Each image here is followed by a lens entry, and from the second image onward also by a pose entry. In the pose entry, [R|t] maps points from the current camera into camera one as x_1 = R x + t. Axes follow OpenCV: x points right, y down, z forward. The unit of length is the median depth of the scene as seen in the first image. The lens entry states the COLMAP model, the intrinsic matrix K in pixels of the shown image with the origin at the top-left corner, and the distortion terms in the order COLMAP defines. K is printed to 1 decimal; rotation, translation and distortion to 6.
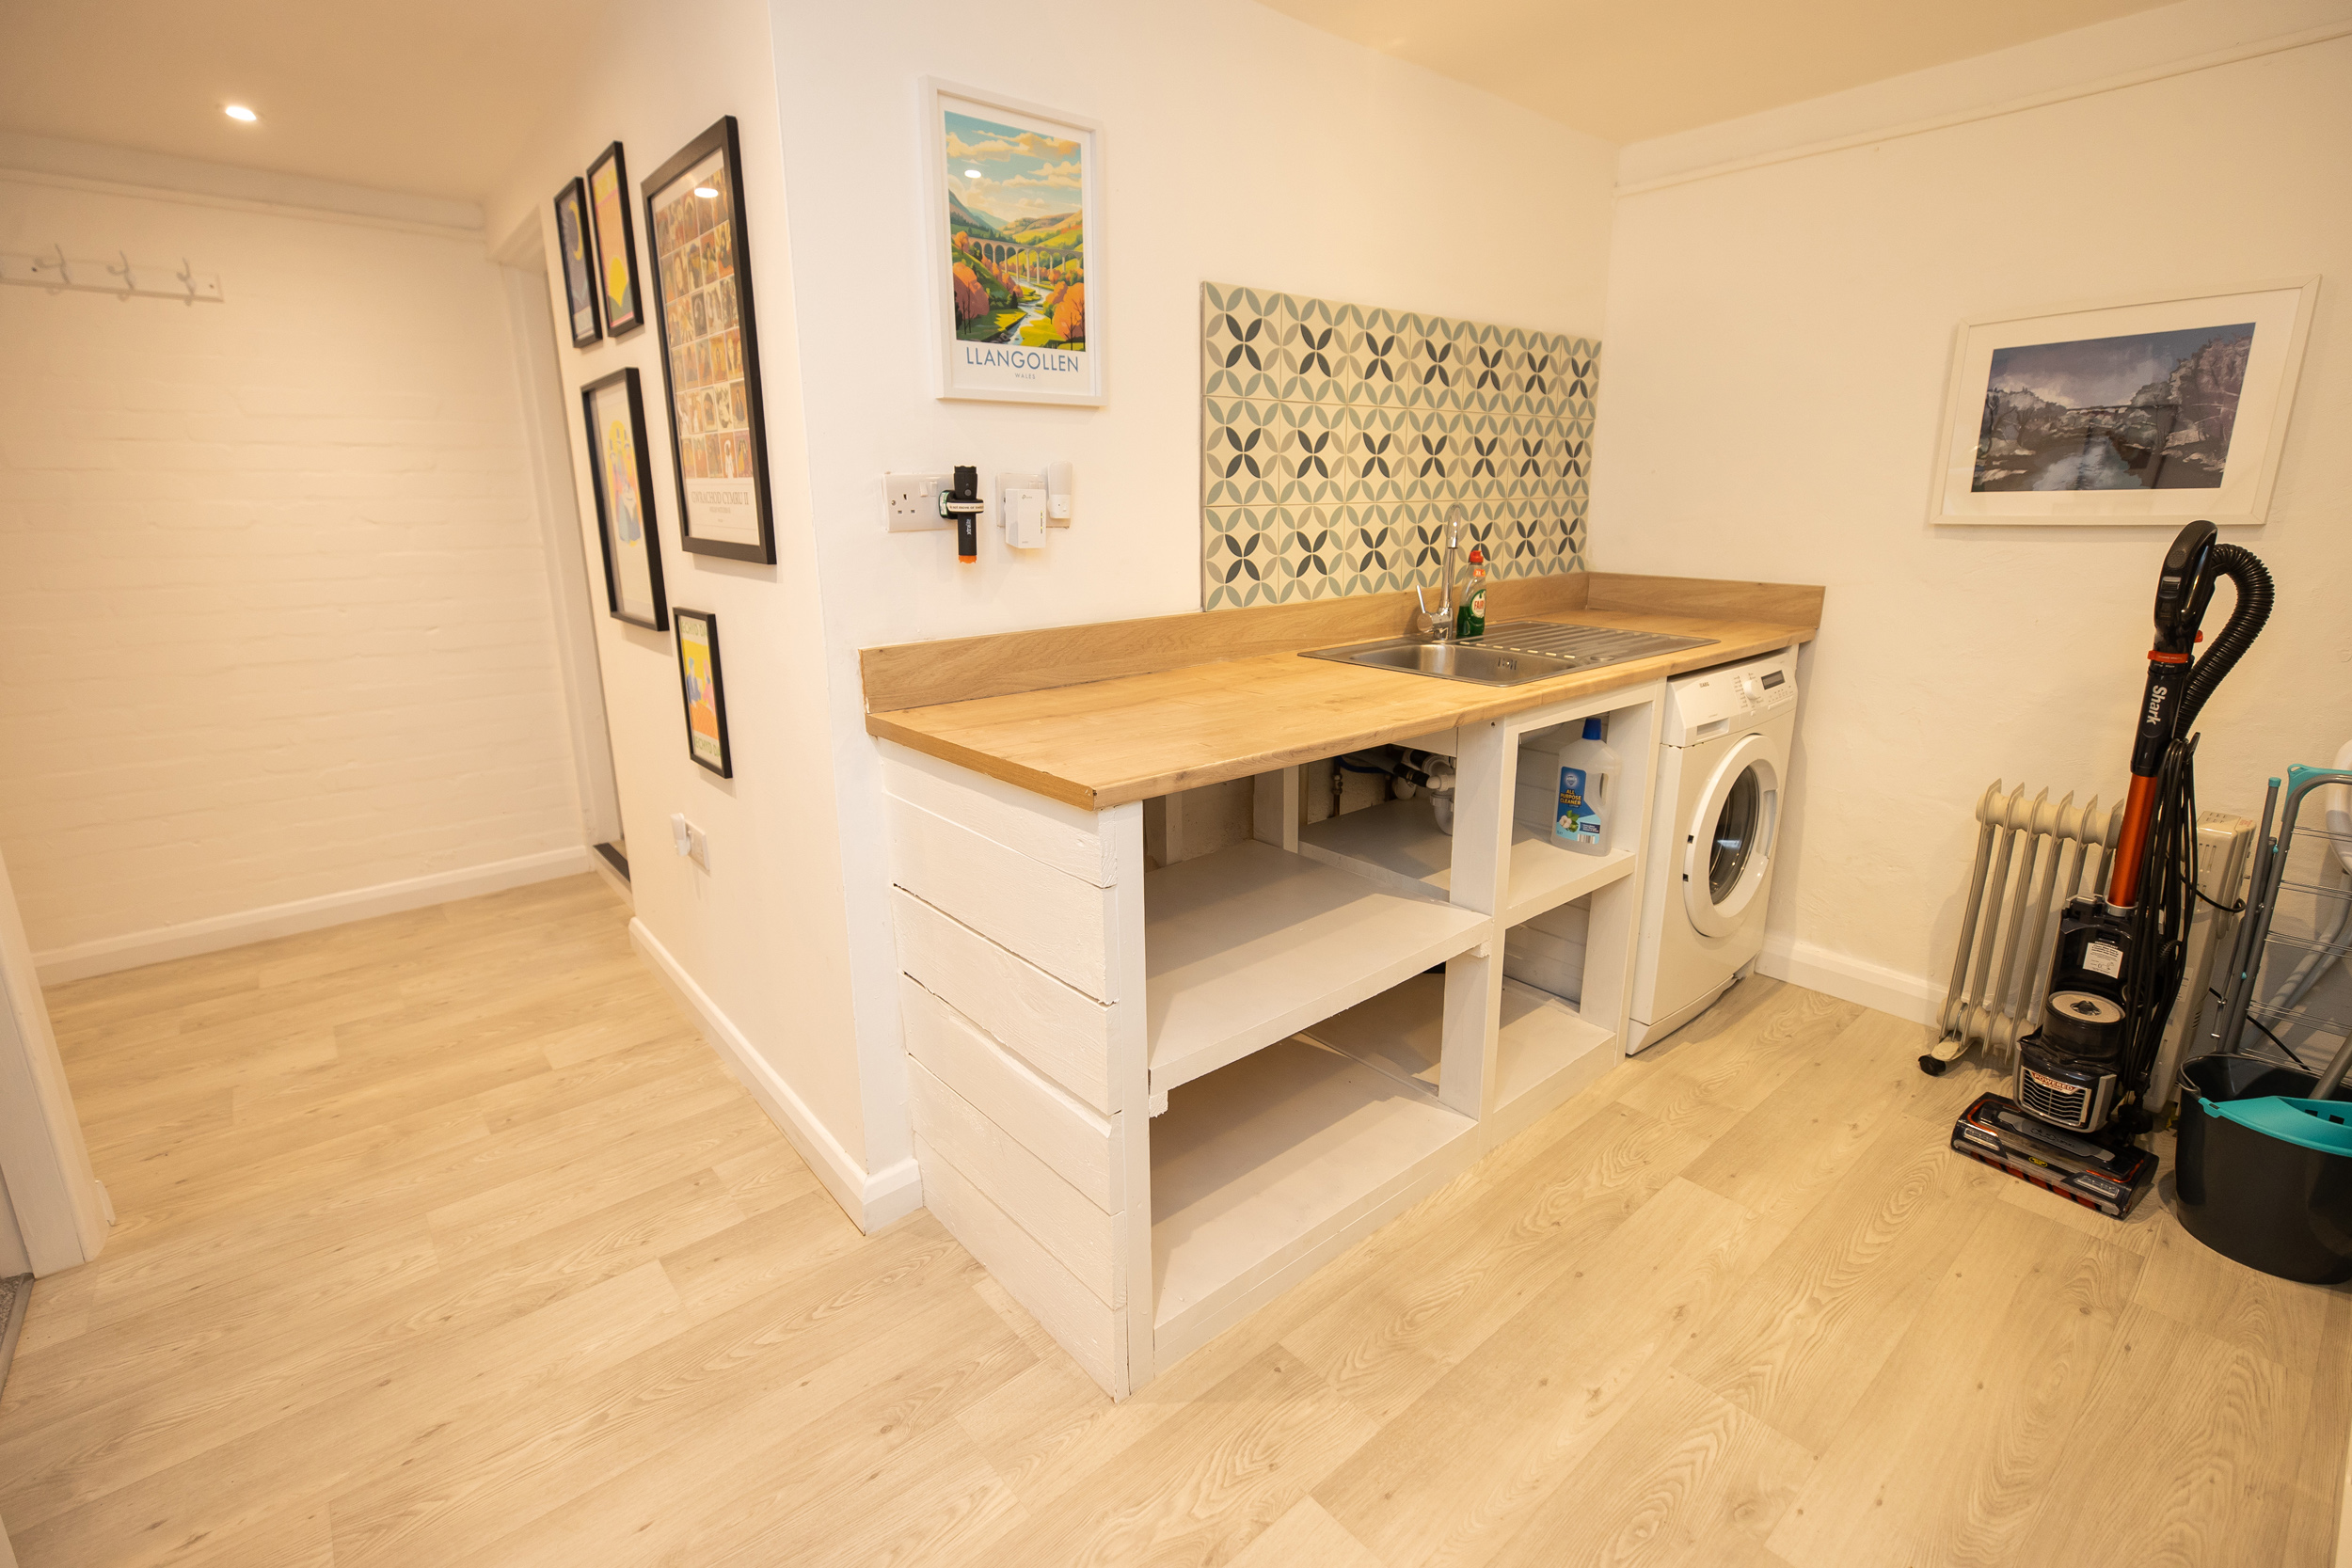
lens RADIAL K [[1081.3, 0, 1171.5], [0, 1081.3, 769.3], [0, 0, 1]] dist [-0.005767, 0.002179]
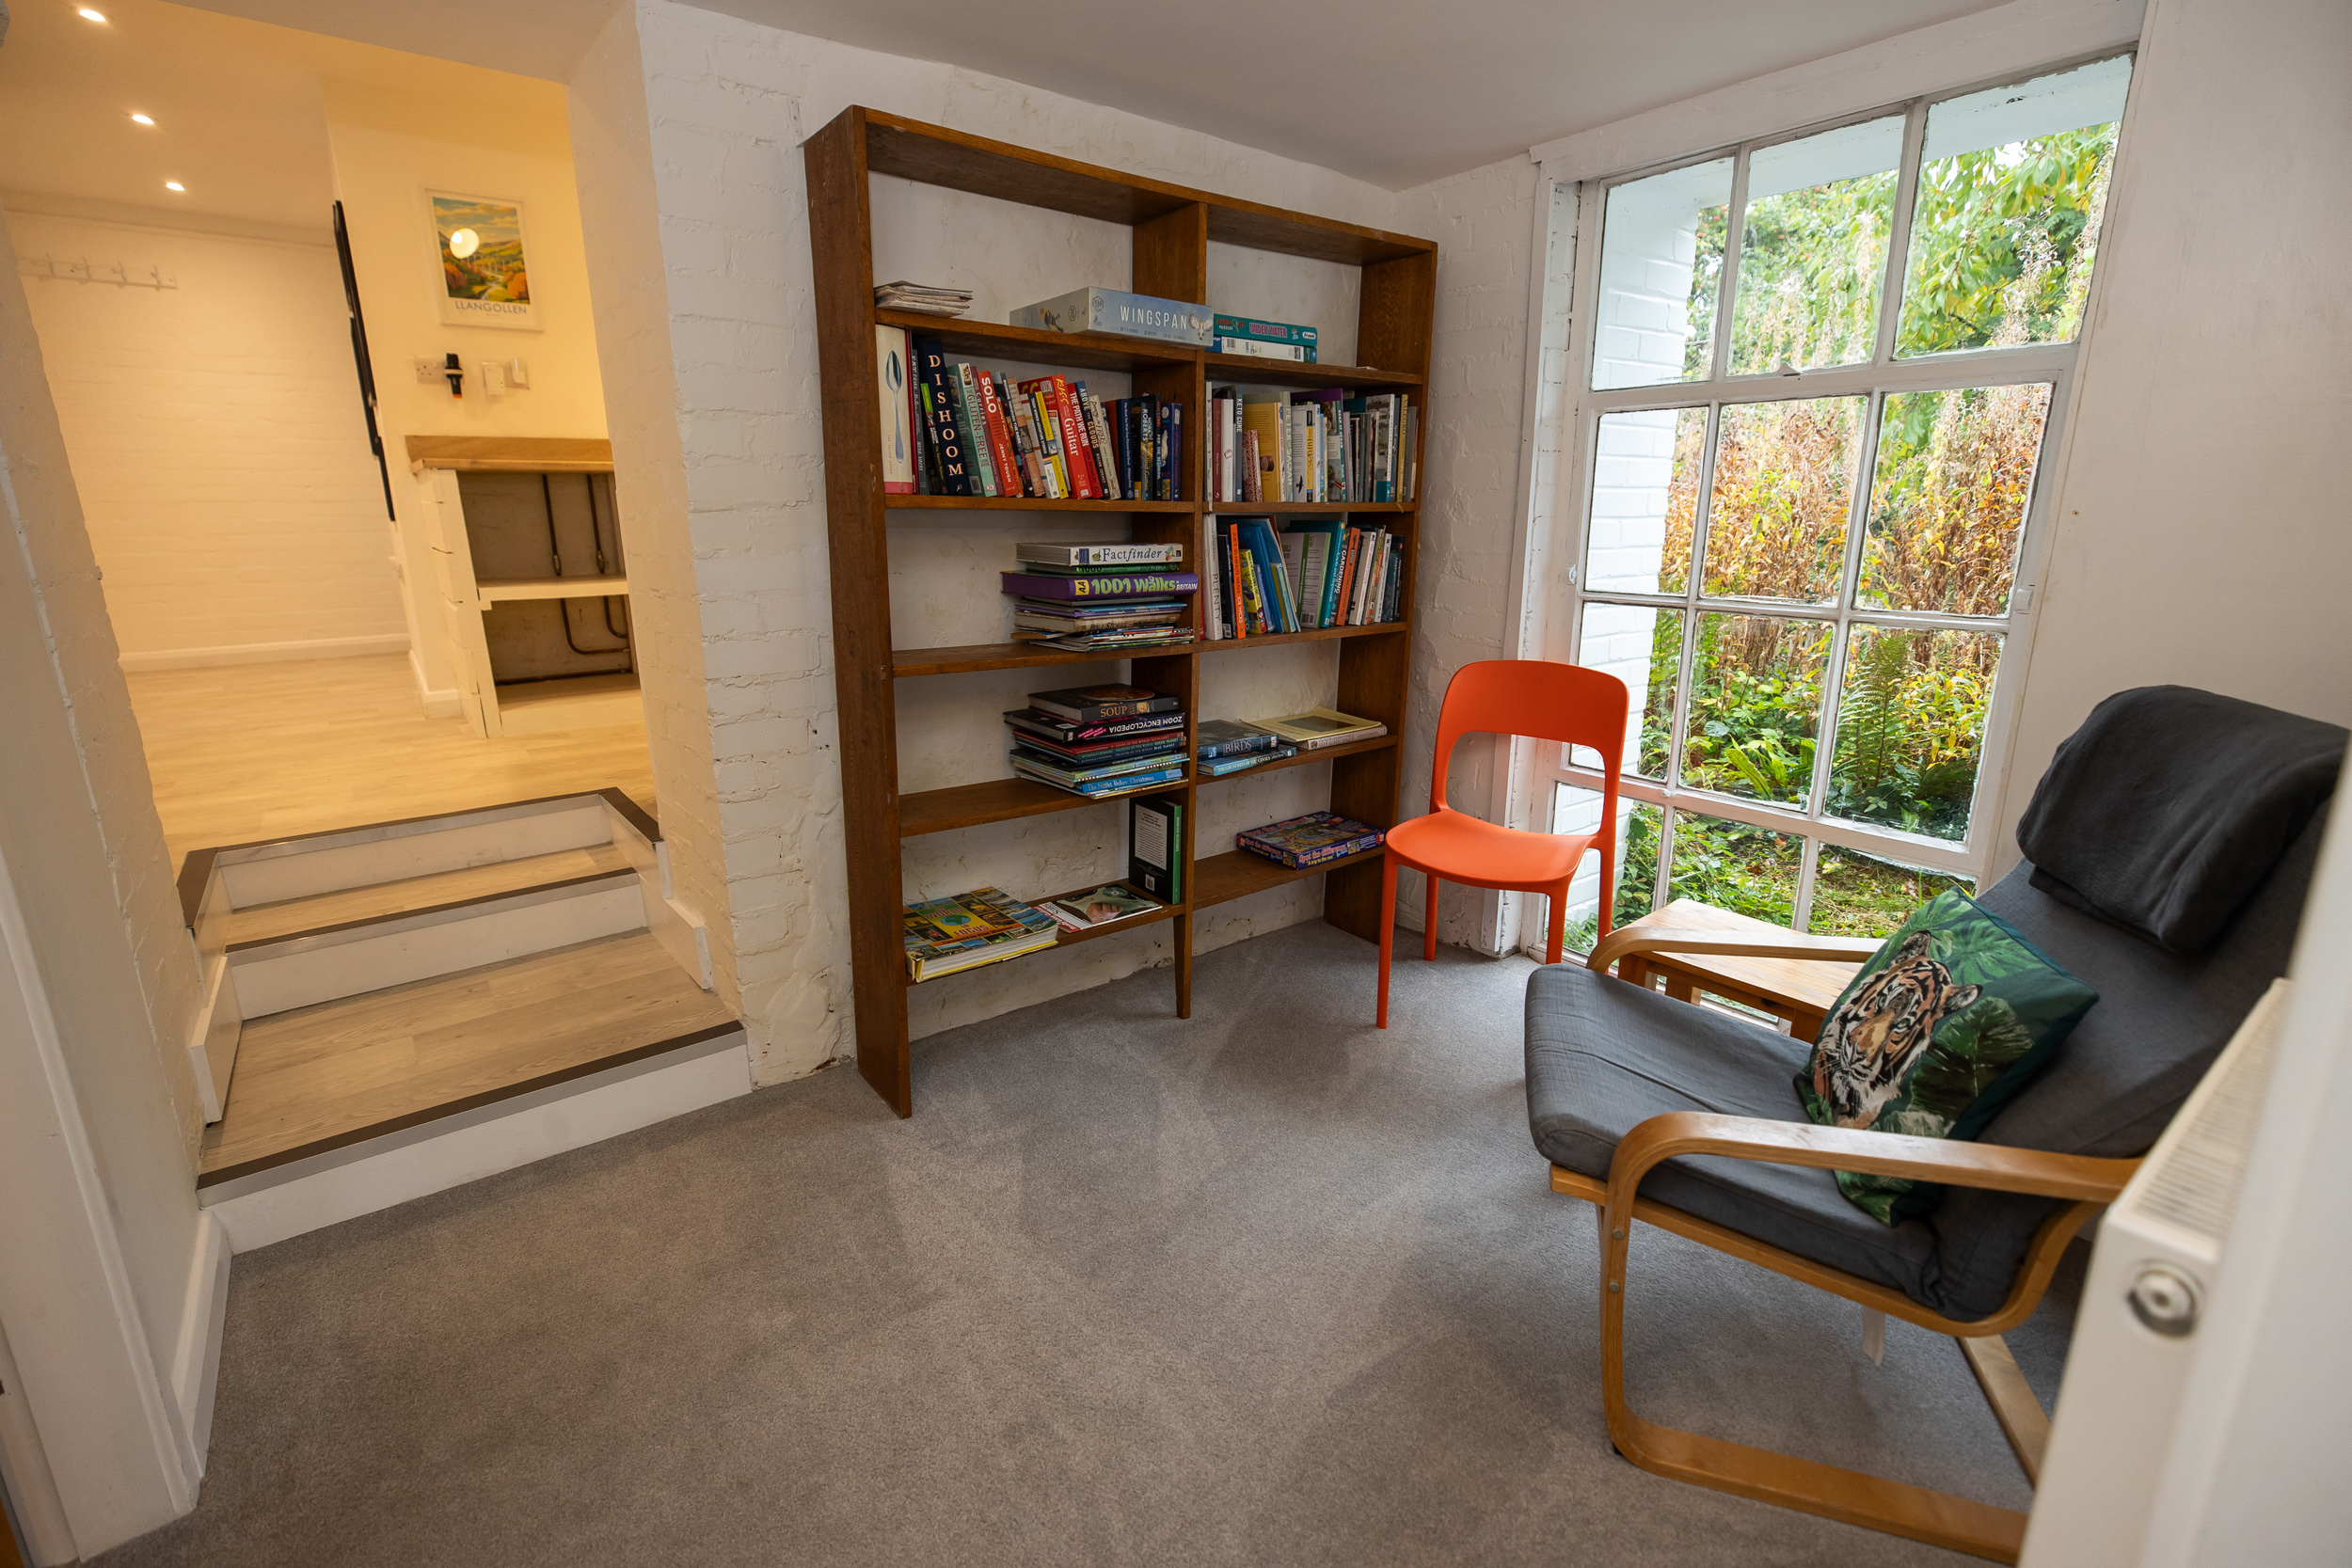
lens RADIAL K [[1081.3, 0, 1189.2], [0, 1081.3, 778.6], [0, 0, 1]] dist [-0.005767, 0.002179]
pose [[0.999237, 0.011774, -0.037245, 1.343248], [-0.011660, 0.999927, 0.003261, 0.541219], [0.037281, -0.002825, 0.999301, -1.110662]]
